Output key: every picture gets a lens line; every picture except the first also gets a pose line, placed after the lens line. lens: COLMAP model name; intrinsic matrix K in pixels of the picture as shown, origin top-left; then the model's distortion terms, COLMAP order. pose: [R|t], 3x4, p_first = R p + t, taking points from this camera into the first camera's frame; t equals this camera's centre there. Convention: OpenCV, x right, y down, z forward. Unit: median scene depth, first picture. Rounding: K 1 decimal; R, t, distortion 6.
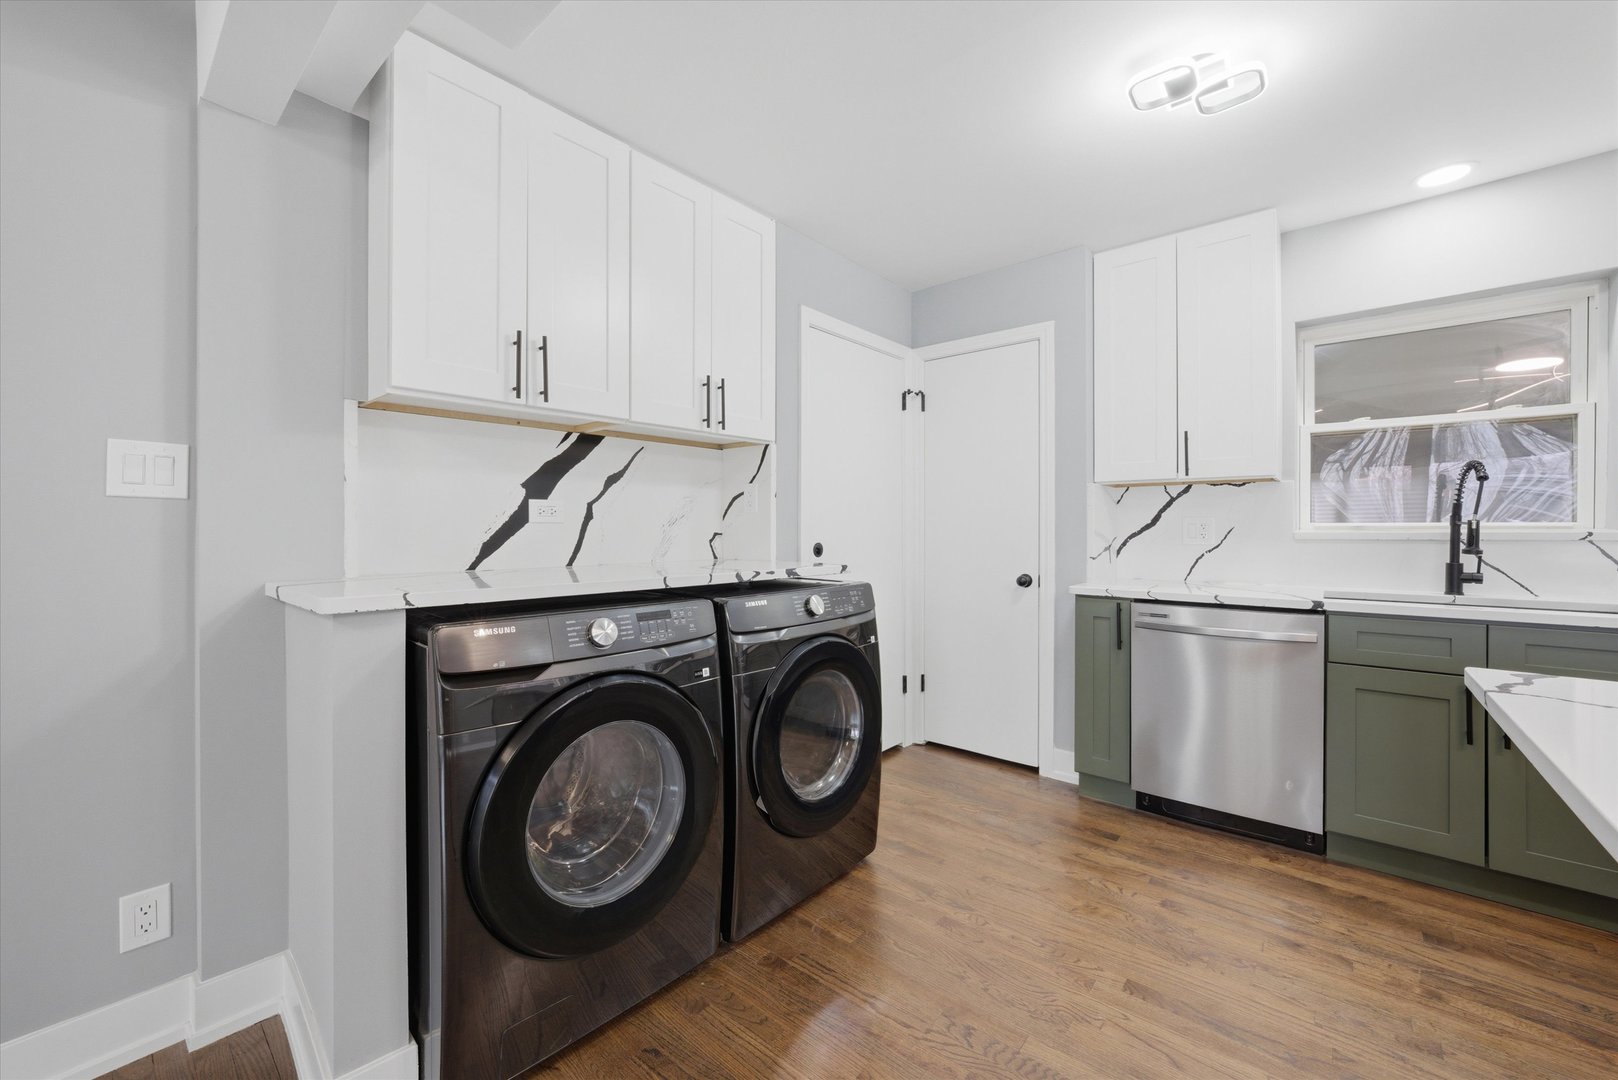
lens RADIAL K [[625.3, 0, 804.5], [0, 625.3, 528.8], [0, 0, 1]] dist [-0.017874, 0.003894]
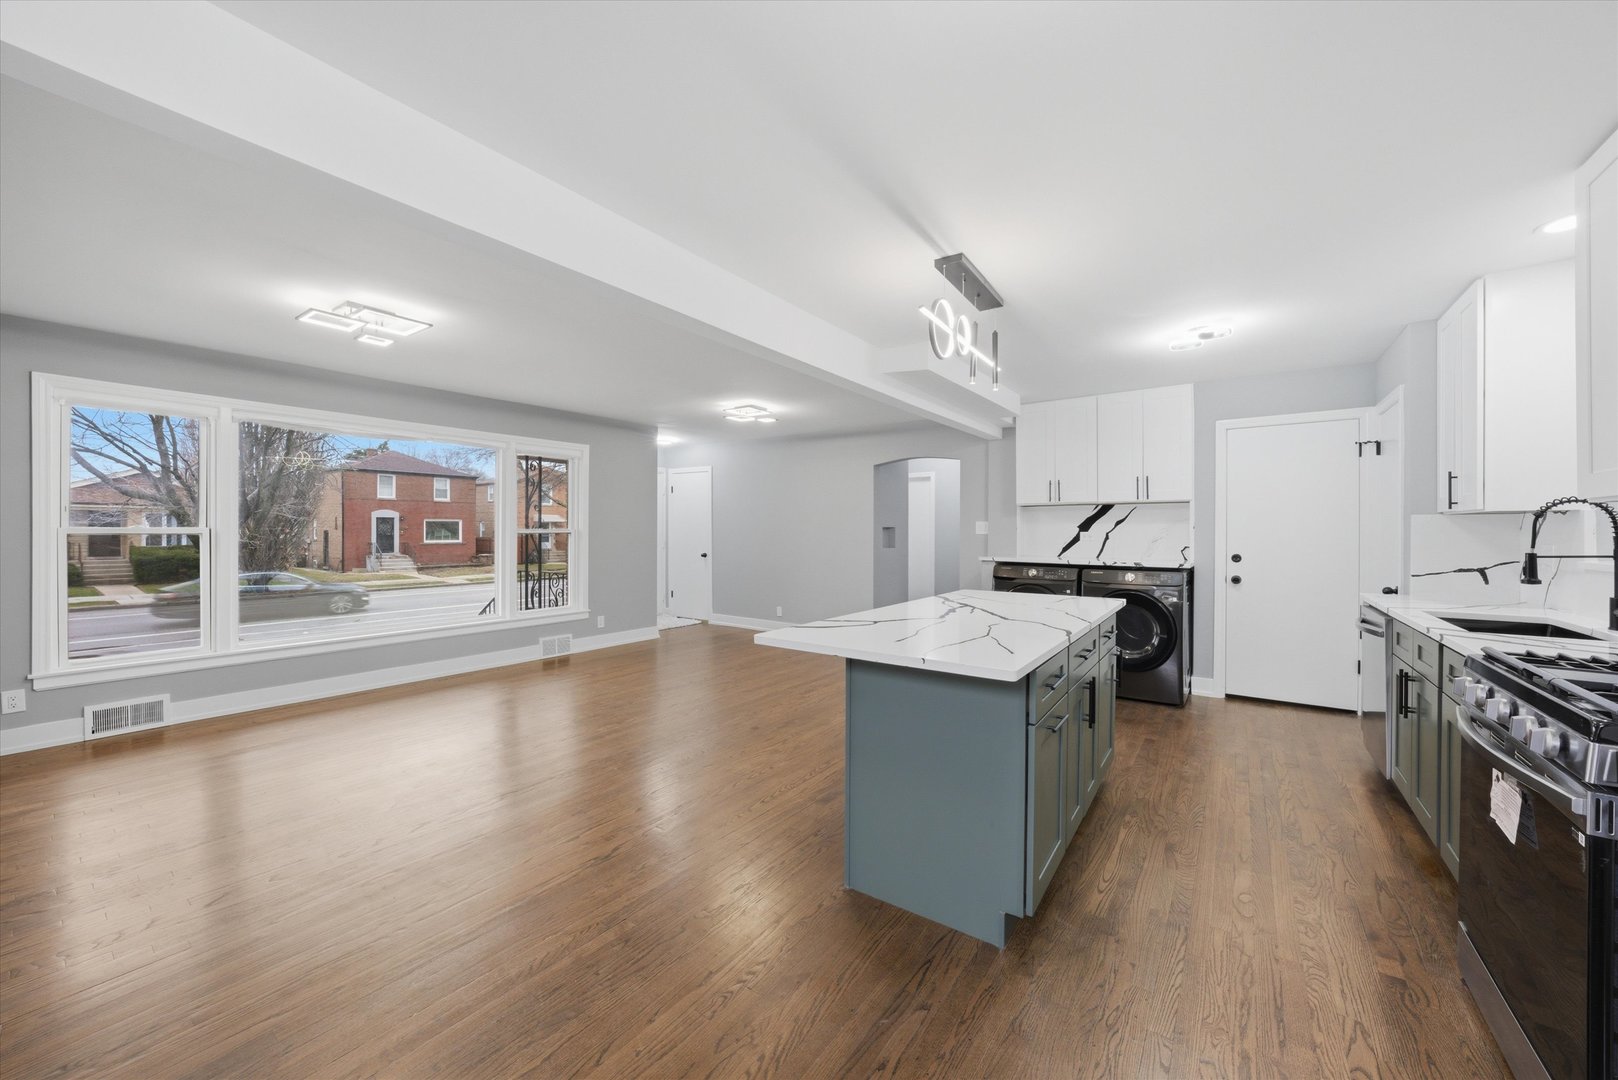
lens RADIAL K [[607.5, 0, 805.9], [0, 607.5, 536.9], [0, 0, 1]] dist [-0.021951, 0.006708]
pose [[0.081284, 0.011858, -0.996620, 2.016960], [-0.003417, 0.999927, 0.011618, -0.050851], [0.996685, 0.002461, 0.081318, -0.387807]]
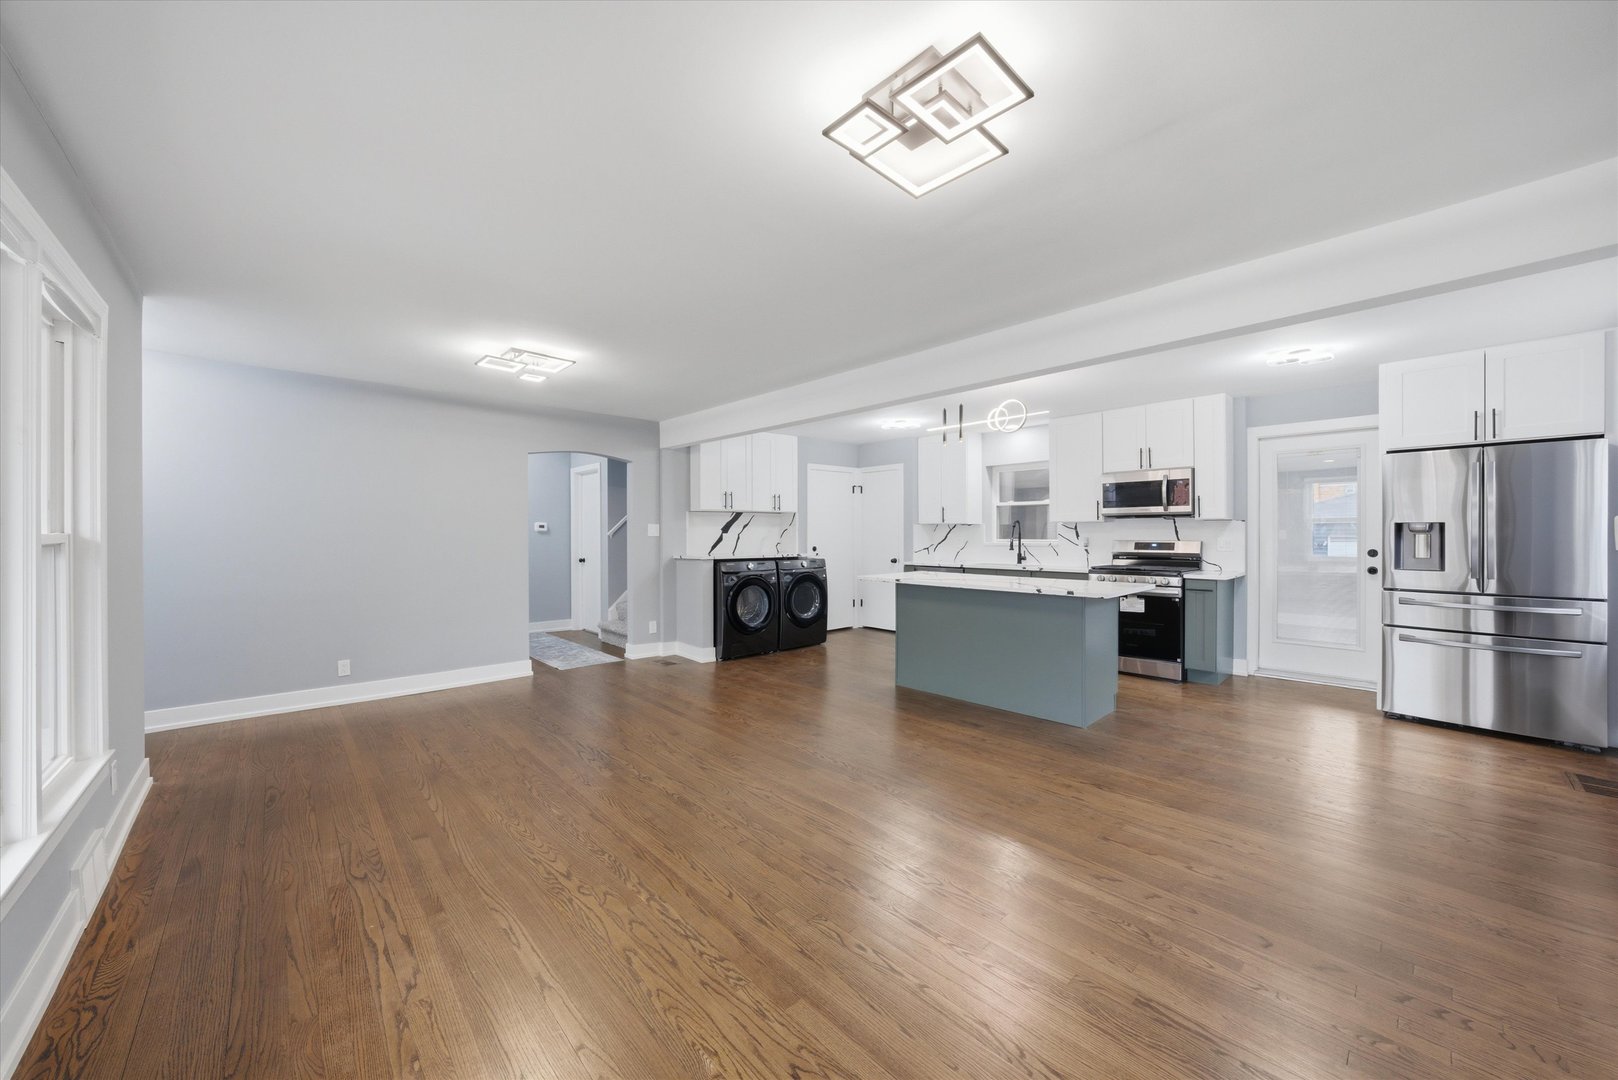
lens RADIAL K [[587.7, 0, 809.0], [0, 587.7, 540.0], [0, 0, 1]] dist [-0.016583, 0.000073]
pose [[0.994101, 0.000333, -0.108460, 0.366317], [0.000946, 0.999931, 0.011737, -0.047609], [0.108456, -0.011771, 0.994032, -2.091091]]
